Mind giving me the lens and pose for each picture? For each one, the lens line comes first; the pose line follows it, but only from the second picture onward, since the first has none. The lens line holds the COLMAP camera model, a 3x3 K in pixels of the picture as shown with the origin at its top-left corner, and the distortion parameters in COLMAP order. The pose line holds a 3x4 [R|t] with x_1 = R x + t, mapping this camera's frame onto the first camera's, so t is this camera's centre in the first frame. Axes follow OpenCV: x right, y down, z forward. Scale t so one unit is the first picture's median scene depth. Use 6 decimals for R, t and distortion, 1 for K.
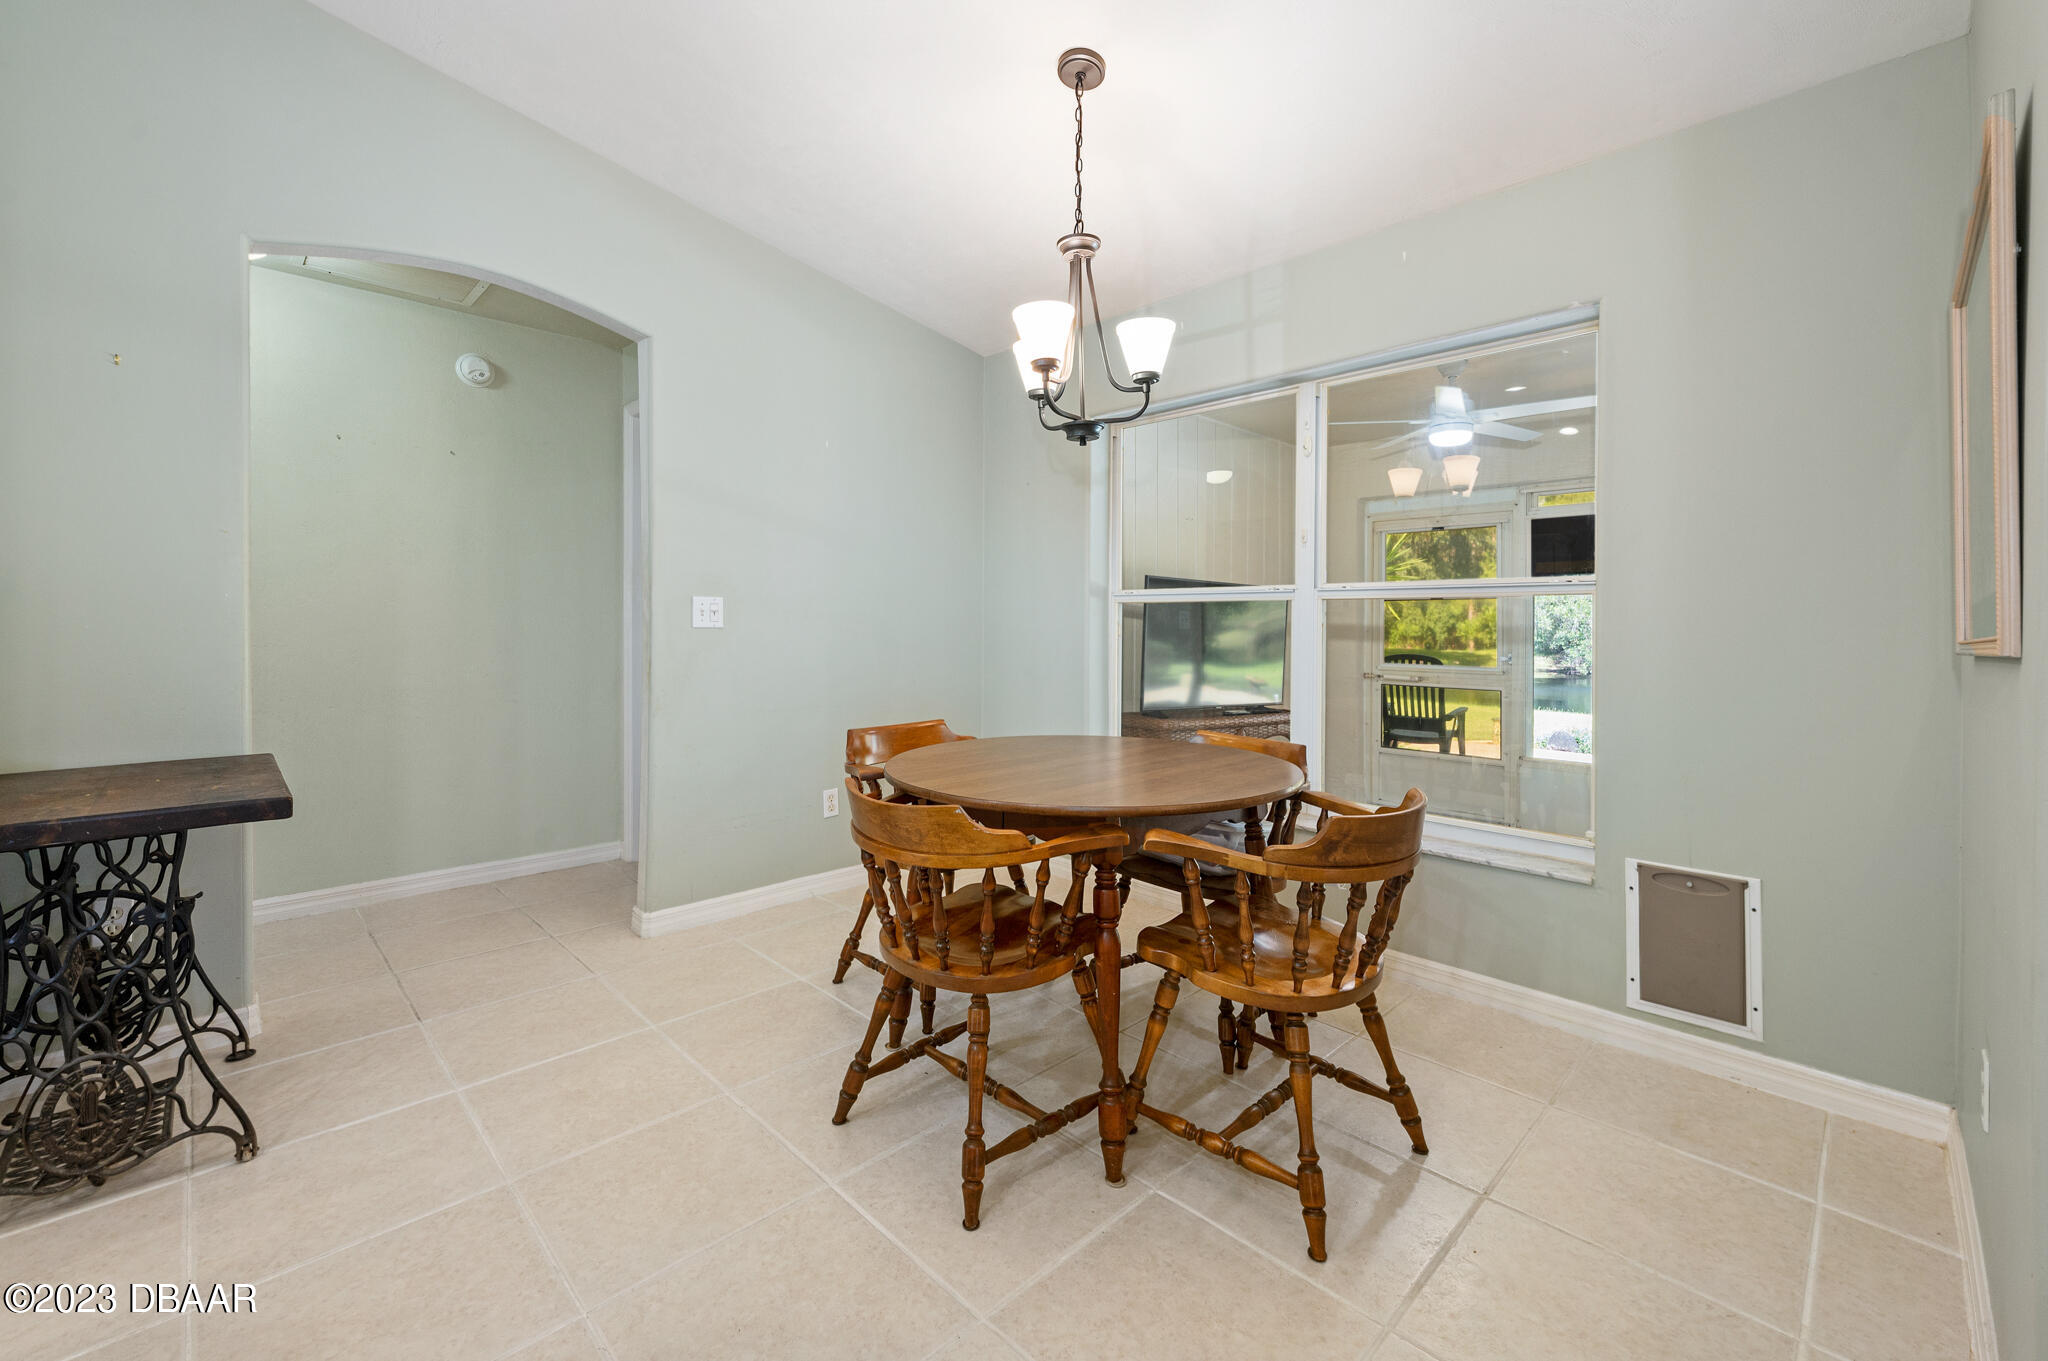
lens RADIAL K [[842.1, 0, 1020.6], [0, 842.1, 630.9], [0, 0, 1]] dist [0.006495, -0.000639]
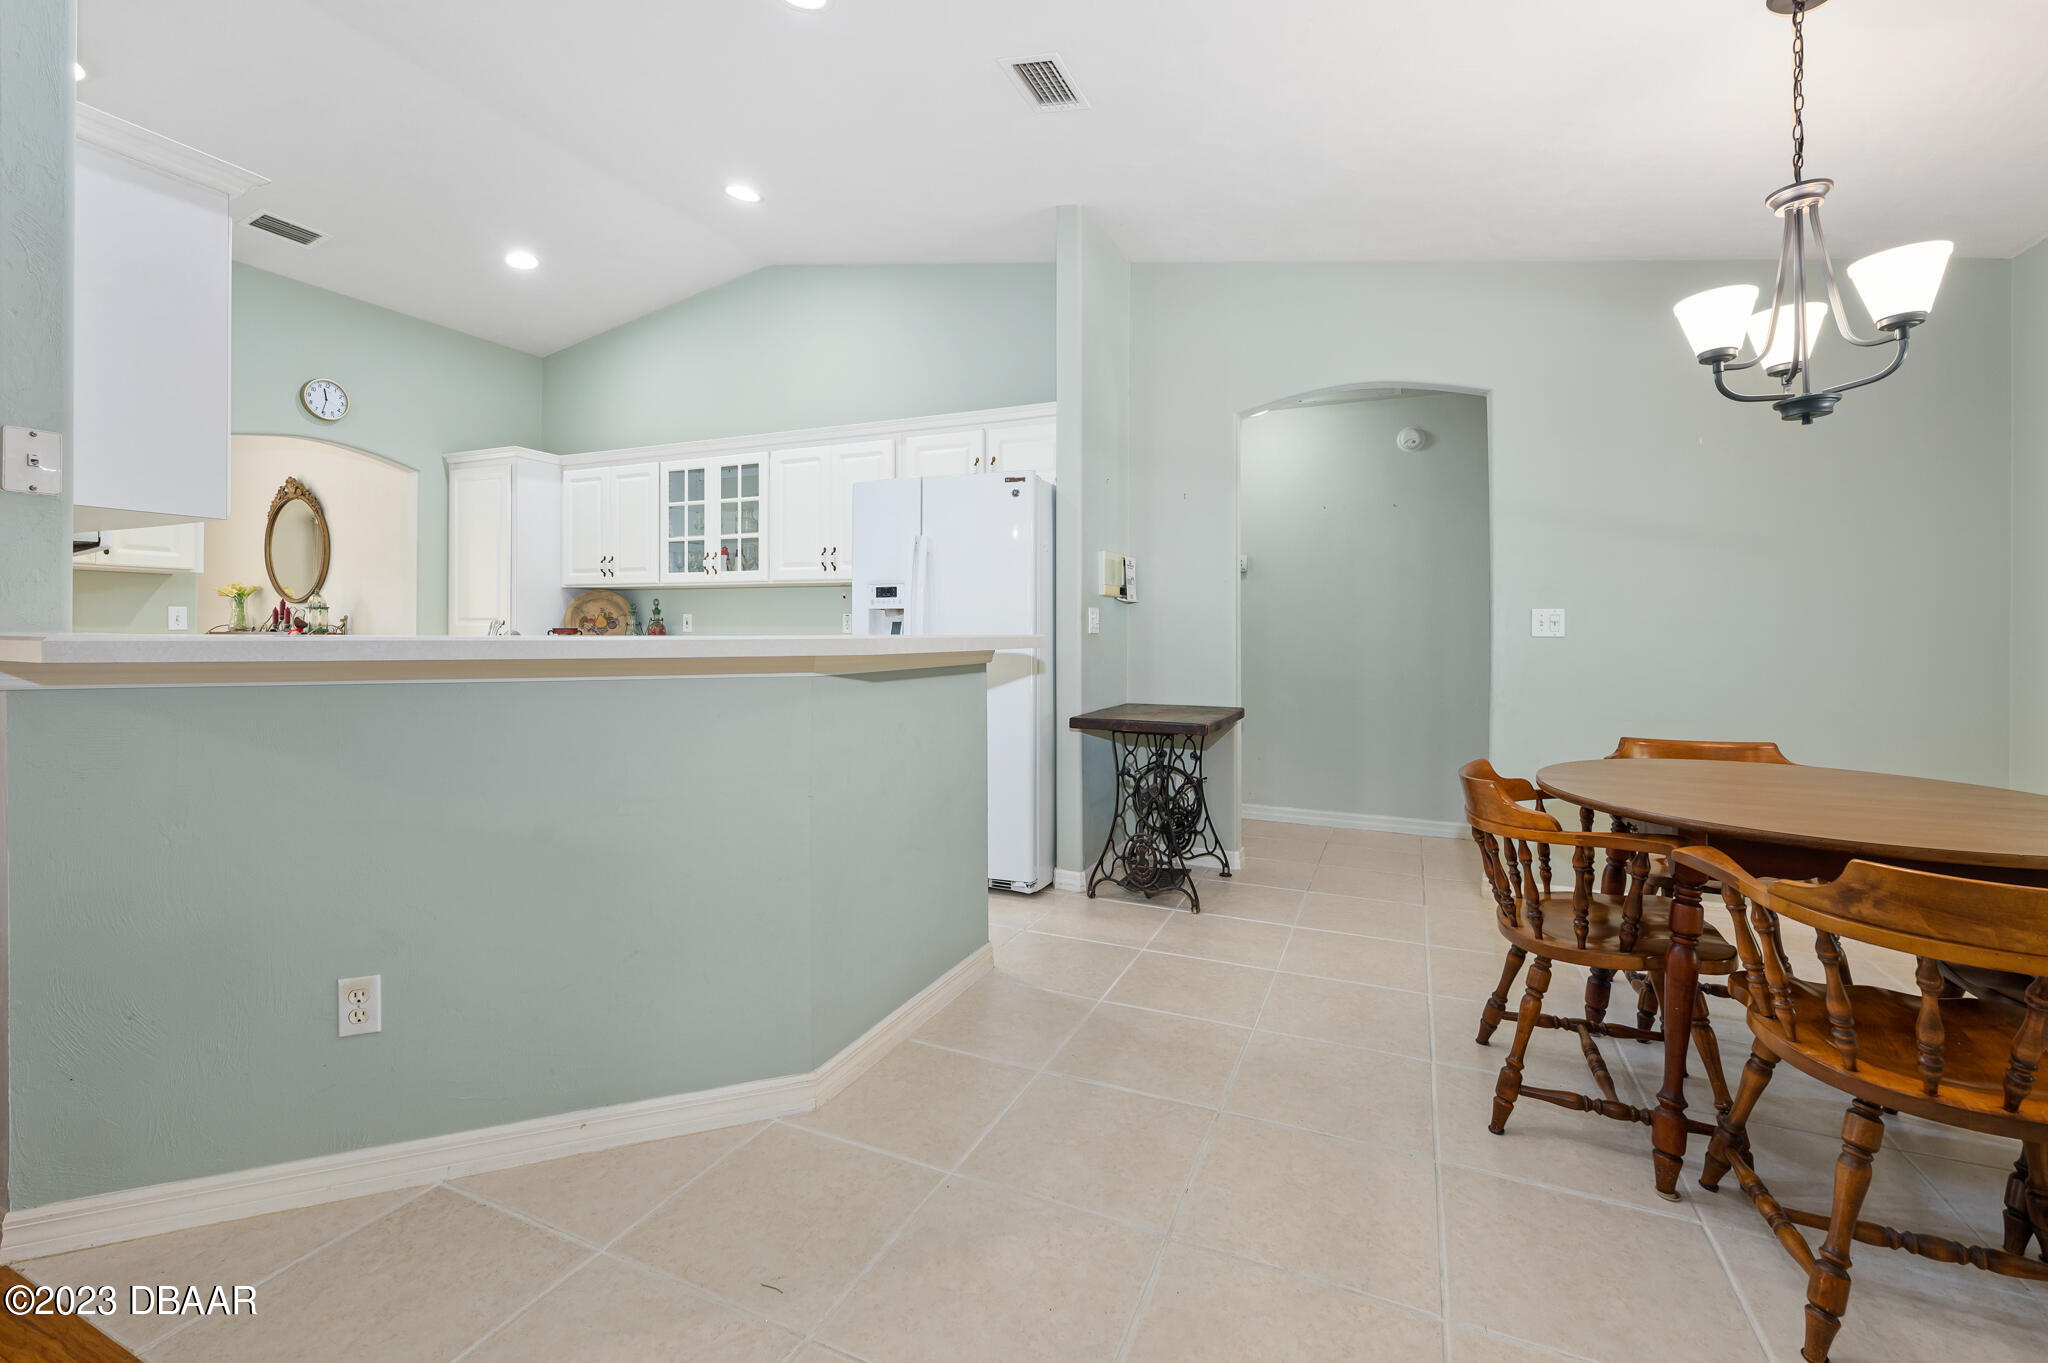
lens RADIAL K [[842.1, 0, 1034.9], [0, 842.1, 636.7], [0, 0, 1]] dist [0.006495, -0.000639]
pose [[0.383411, 0.004106, -0.923569, 0.575894], [-0.010148, 0.999948, 0.000233, 0.003787], [0.923522, 0.009283, 0.383433, -0.055105]]
